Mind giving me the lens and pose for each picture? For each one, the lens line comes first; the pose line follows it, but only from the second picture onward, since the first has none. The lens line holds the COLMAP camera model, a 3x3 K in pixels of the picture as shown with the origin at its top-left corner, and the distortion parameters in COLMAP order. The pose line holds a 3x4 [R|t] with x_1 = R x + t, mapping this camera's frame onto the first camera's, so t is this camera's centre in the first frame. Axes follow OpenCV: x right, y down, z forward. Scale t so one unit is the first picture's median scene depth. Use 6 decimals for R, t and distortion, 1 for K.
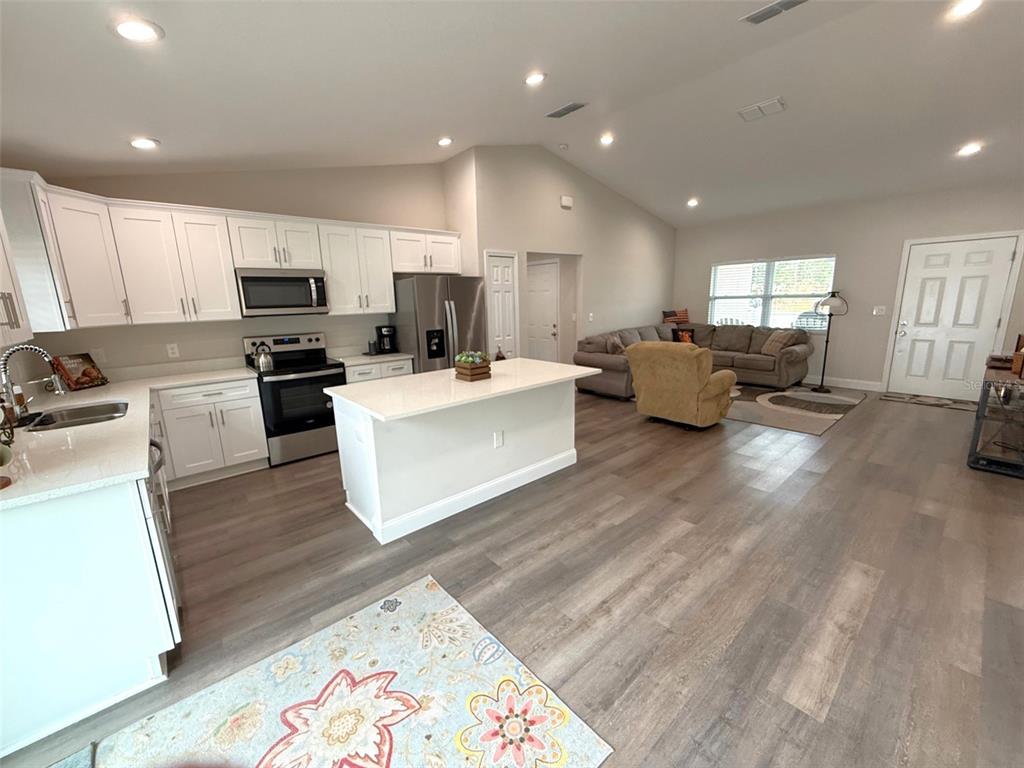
lens RADIAL K [[406.8, 0, 512.2], [0, 406.8, 382.5], [0, 0, 1]] dist [-0.000443, 0.000060]
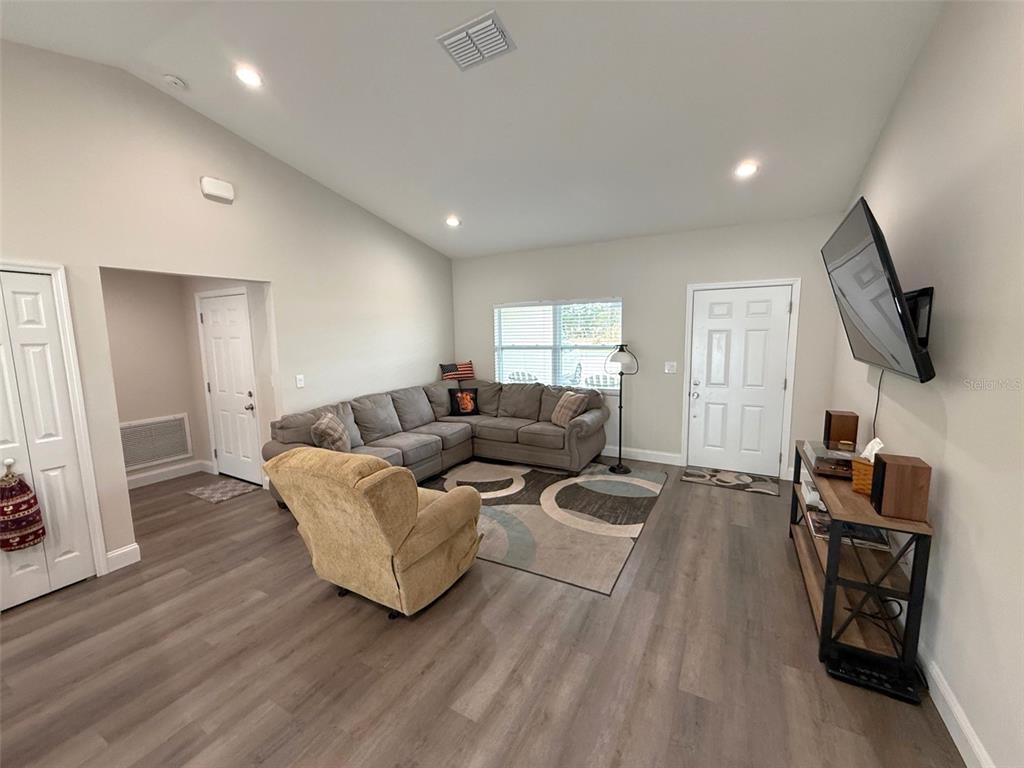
lens RADIAL K [[406.8, 0, 510.9], [0, 406.8, 384.5], [0, 0, 1]] dist [-0.000443, 0.000060]
pose [[0.937517, -0.030930, 0.346563, 0.399318], [0.060946, 0.995240, -0.076047, -0.126455], [-0.342561, 0.092417, 0.934939, 0.439391]]
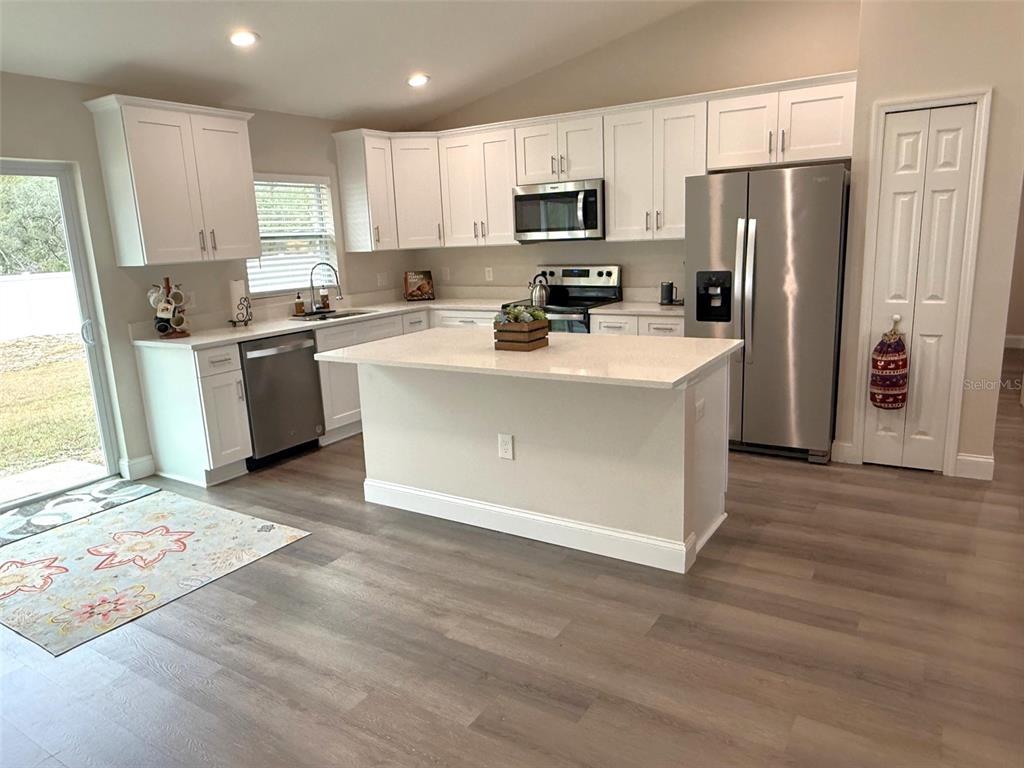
lens RADIAL K [[690.7, 0, 514.5], [0, 690.7, 386.5], [0, 0, 1]] dist [0.001865, -0.000259]
pose [[0.291635, 0.219600, -0.930980, 0.654659], [-0.159824, 0.970795, 0.178925, -0.101027], [0.943083, 0.096612, 0.318215, 0.449330]]
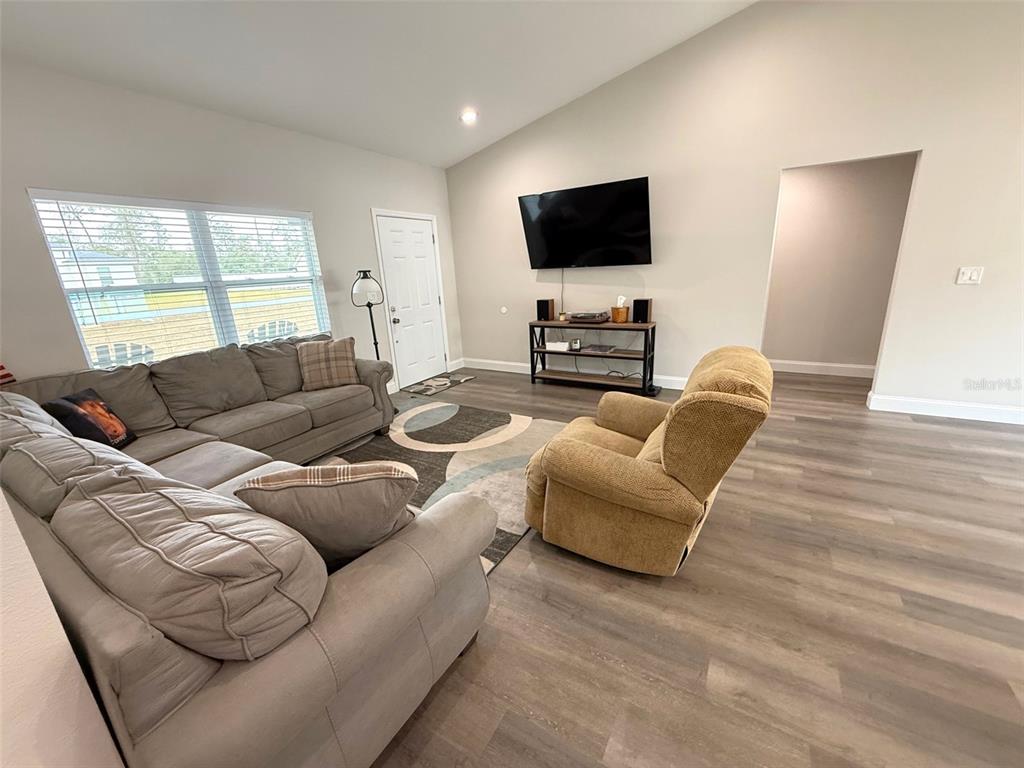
lens RADIAL K [[406.8, 0, 507.4], [0, 406.8, 386.9], [0, 0, 1]] dist [-0.000443, 0.000060]
pose [[-0.303725, -0.226678, 0.925402, 0.065052], [0.253510, 0.917044, 0.307835, -0.245420], [-0.918414, 0.328096, -0.221064, 1.260268]]
